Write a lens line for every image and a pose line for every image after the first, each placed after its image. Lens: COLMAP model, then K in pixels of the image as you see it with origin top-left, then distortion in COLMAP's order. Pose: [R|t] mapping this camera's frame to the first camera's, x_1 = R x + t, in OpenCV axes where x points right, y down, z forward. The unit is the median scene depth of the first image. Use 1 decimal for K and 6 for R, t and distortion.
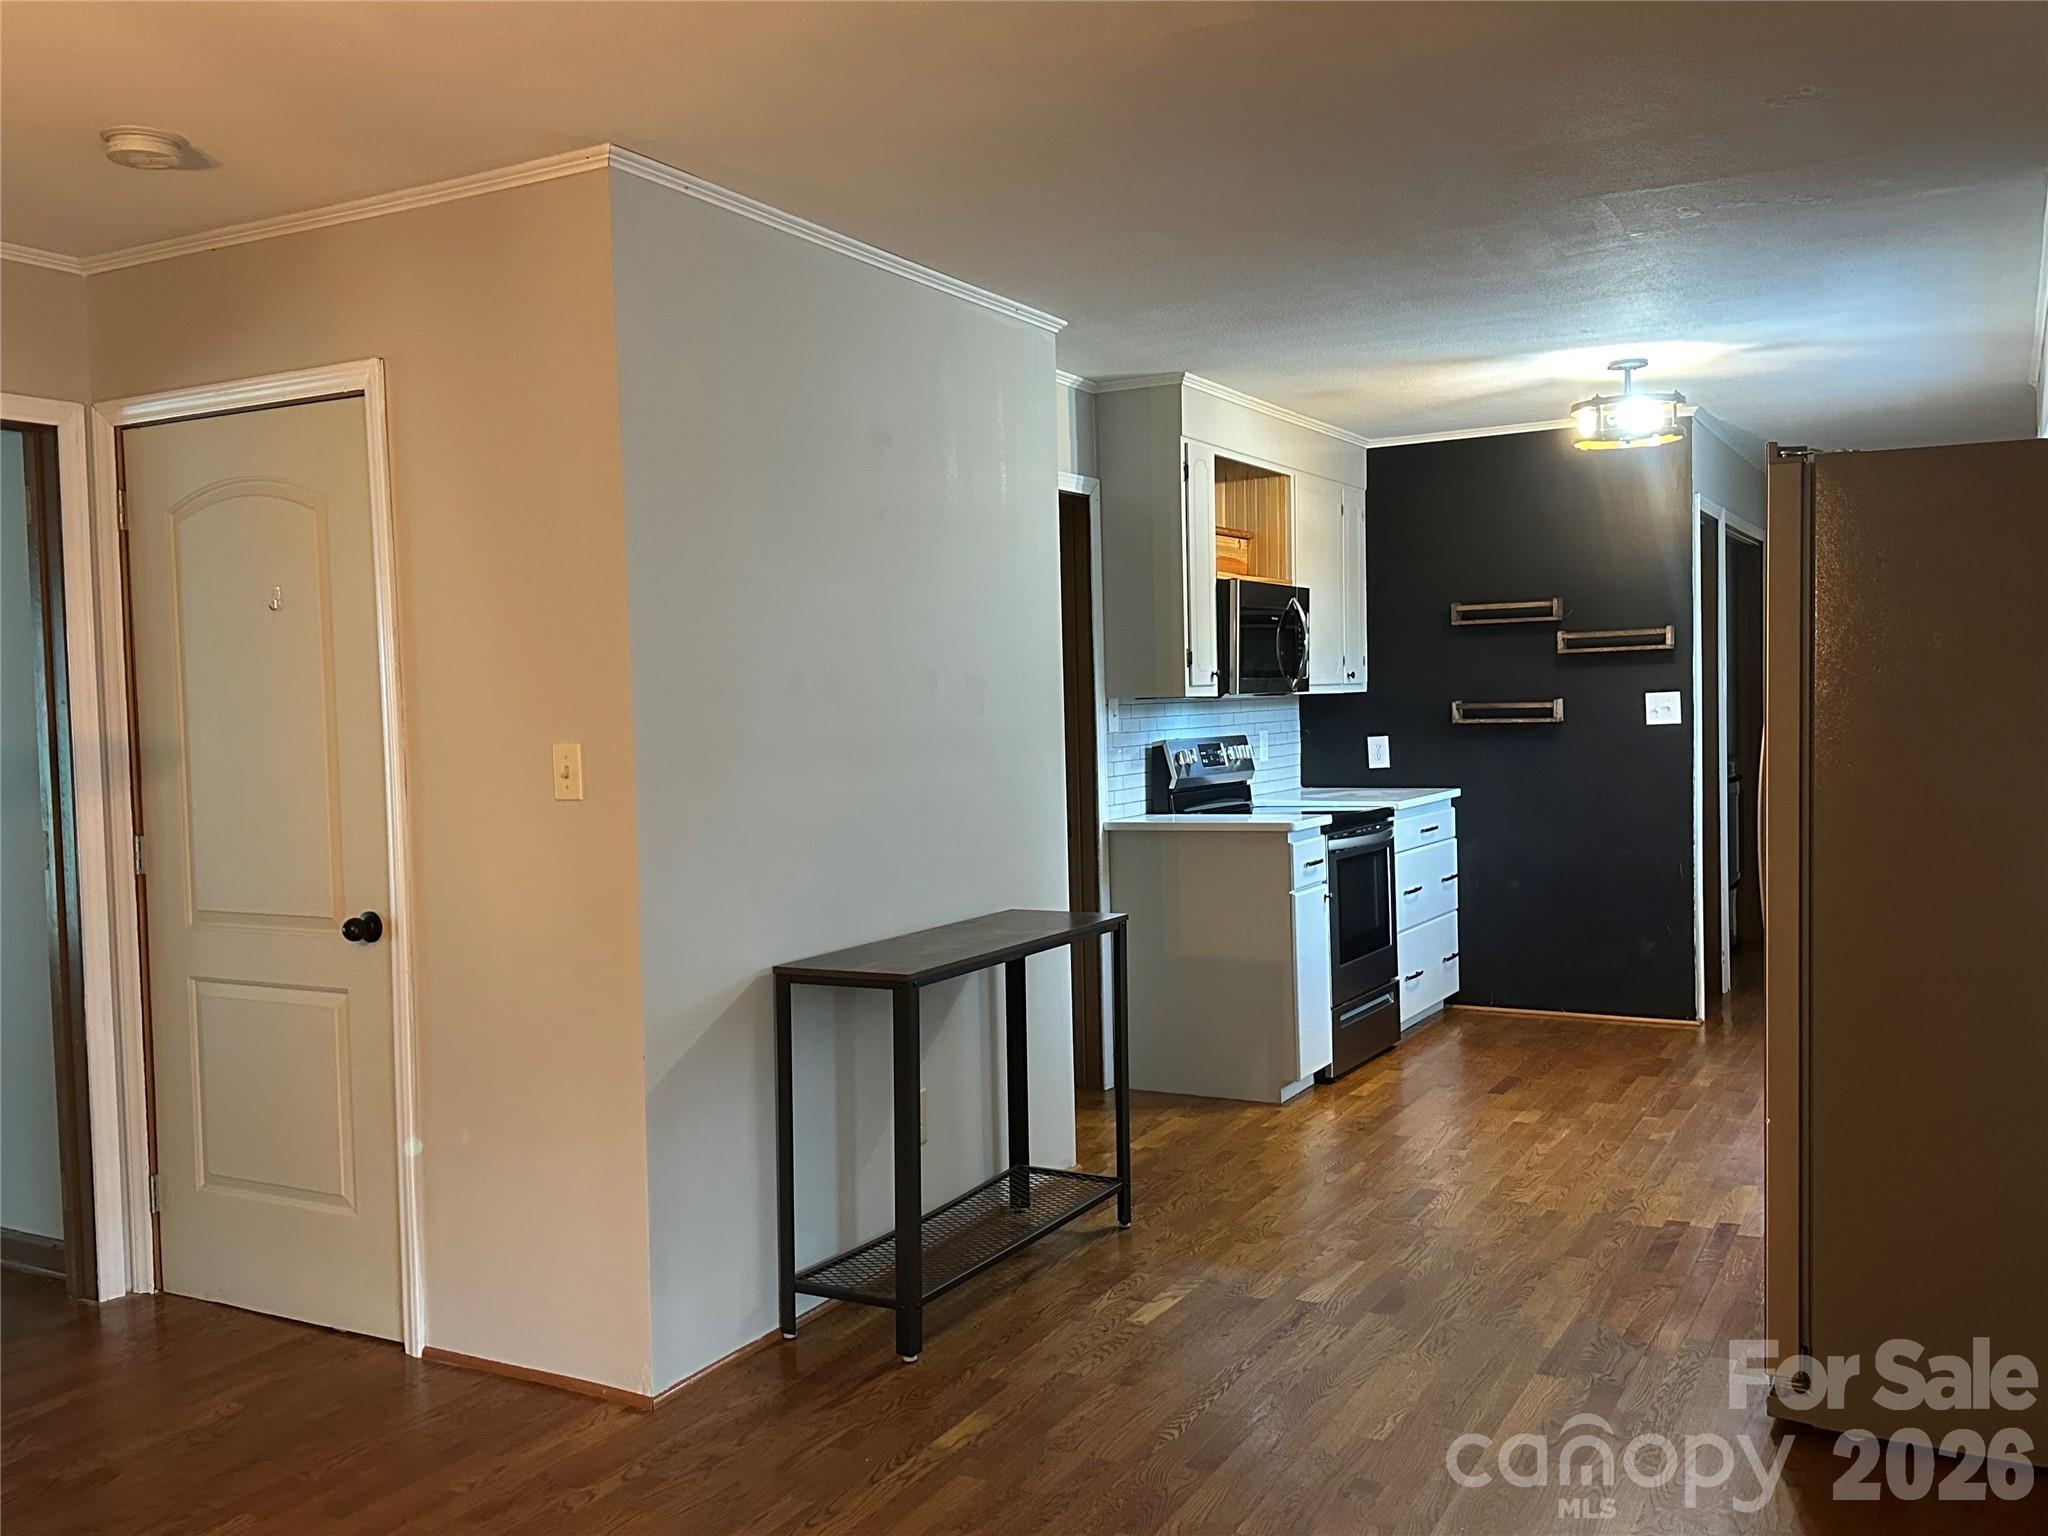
lens RADIAL K [[1762.7, 0, 1021.5], [0, 1762.7, 762.4], [0, 0, 1]] dist [0.013570, 0.020090]
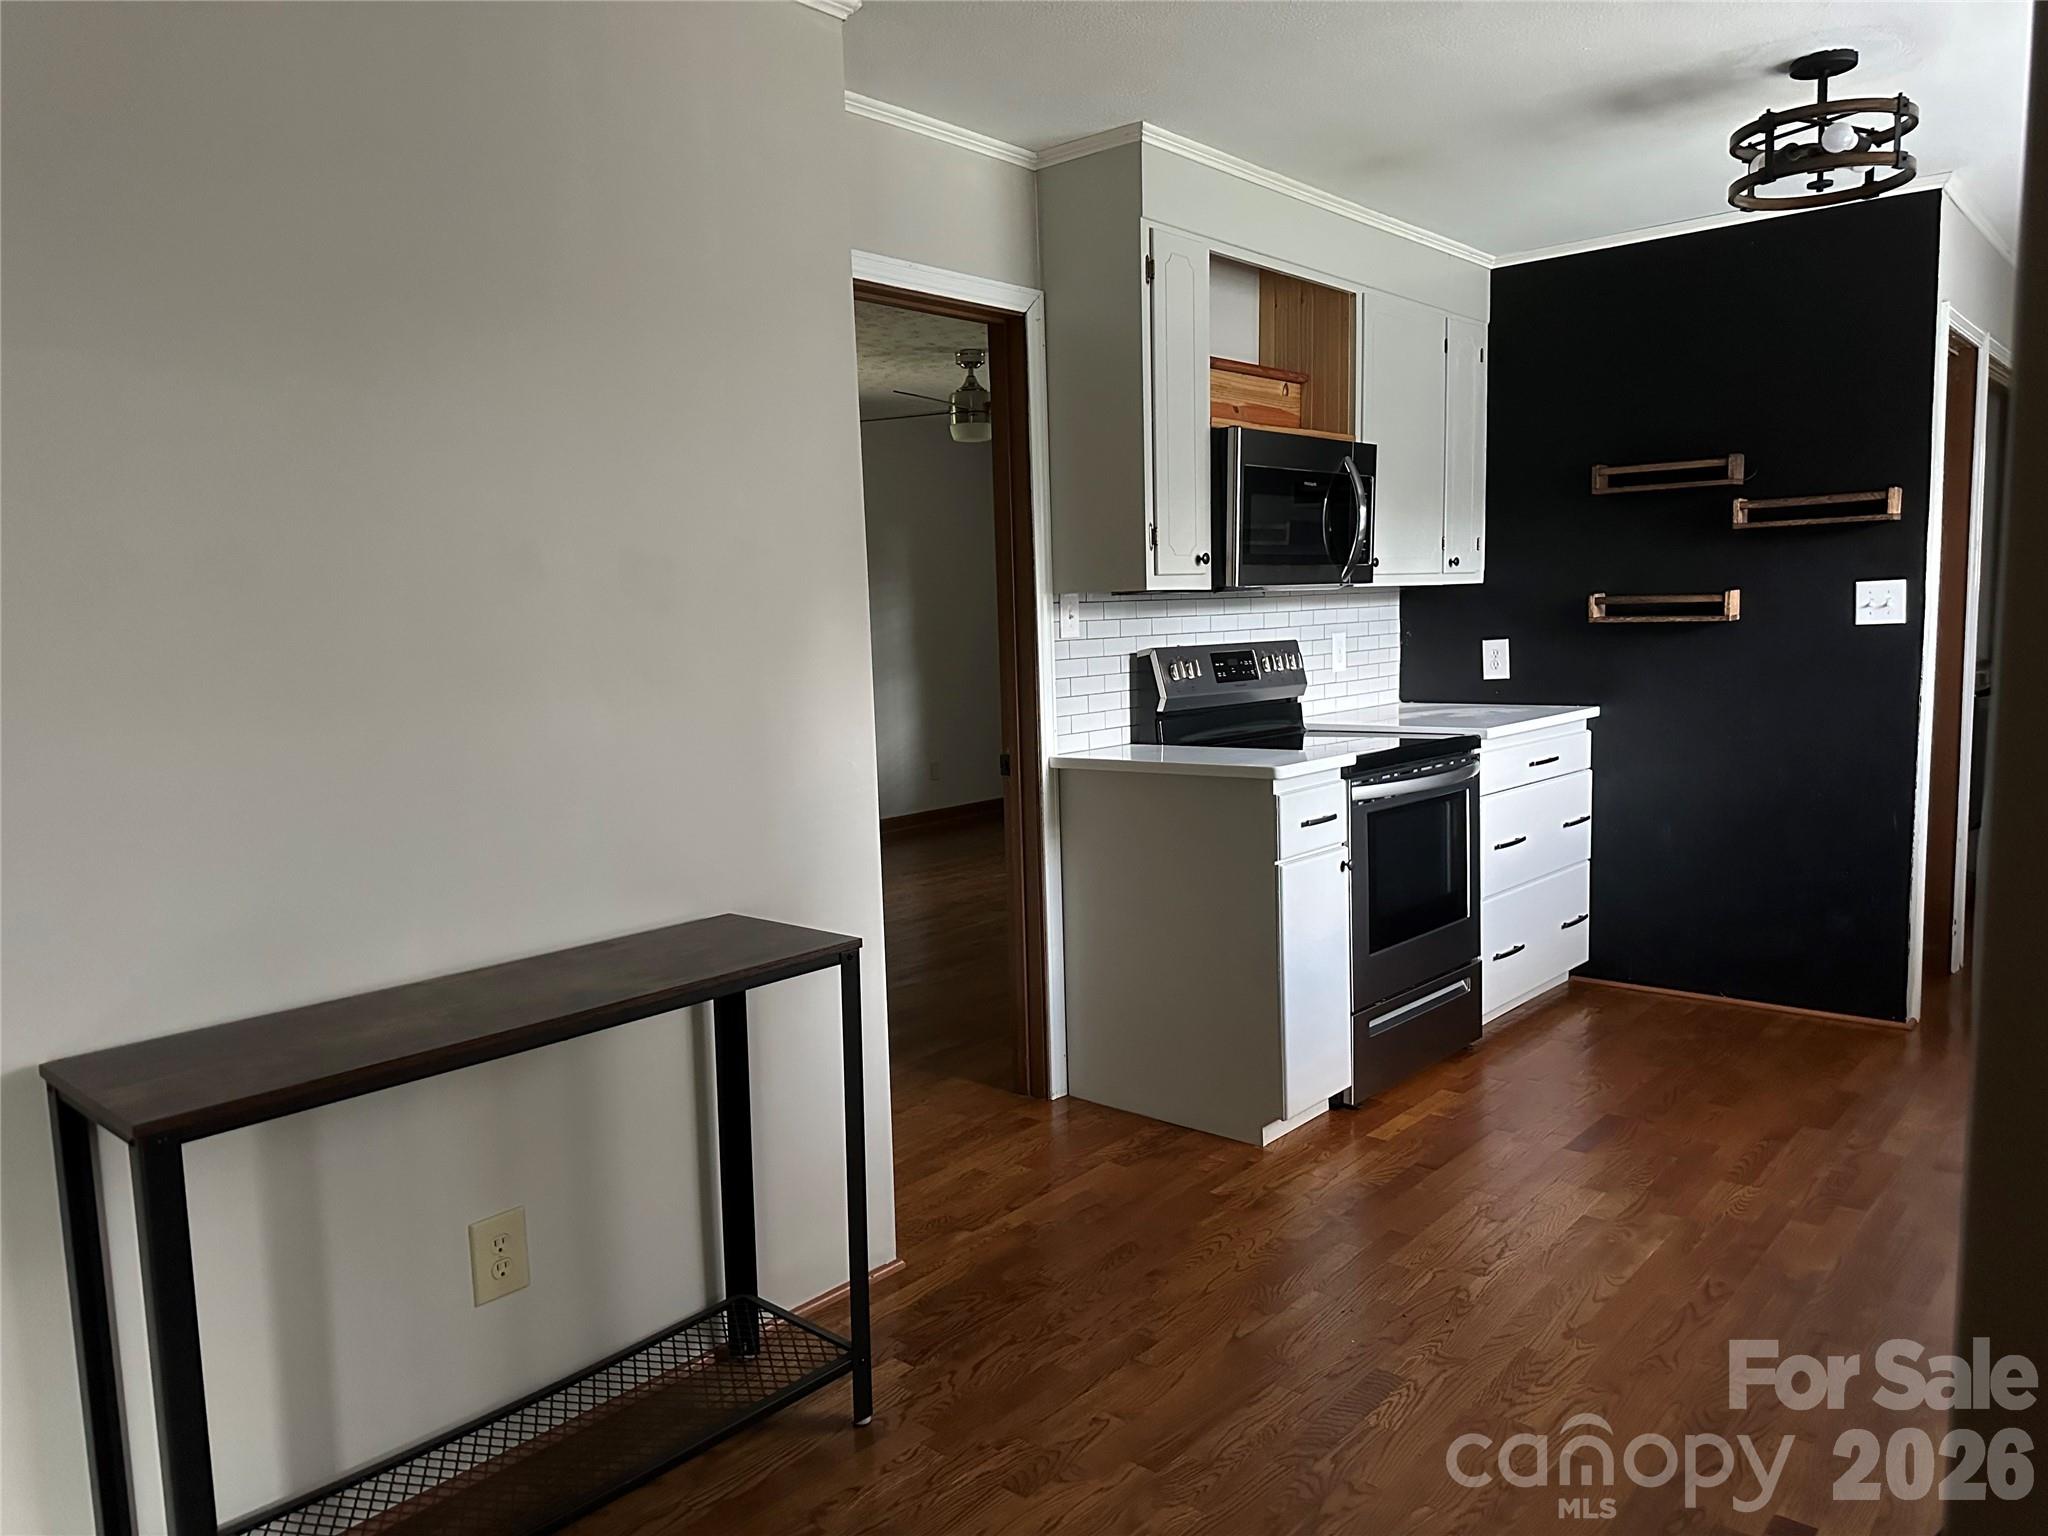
lens RADIAL K [[1484.0, 0, 1022.6], [0, 1484.0, 786.1], [0, 0, 1]] dist [0.013231, -0.032590]
pose [[0.979886, 0.018834, -0.198667, 0.147853], [-0.001192, 0.996071, 0.088552, -0.009283], [0.199554, -0.086534, 0.976058, 0.343015]]
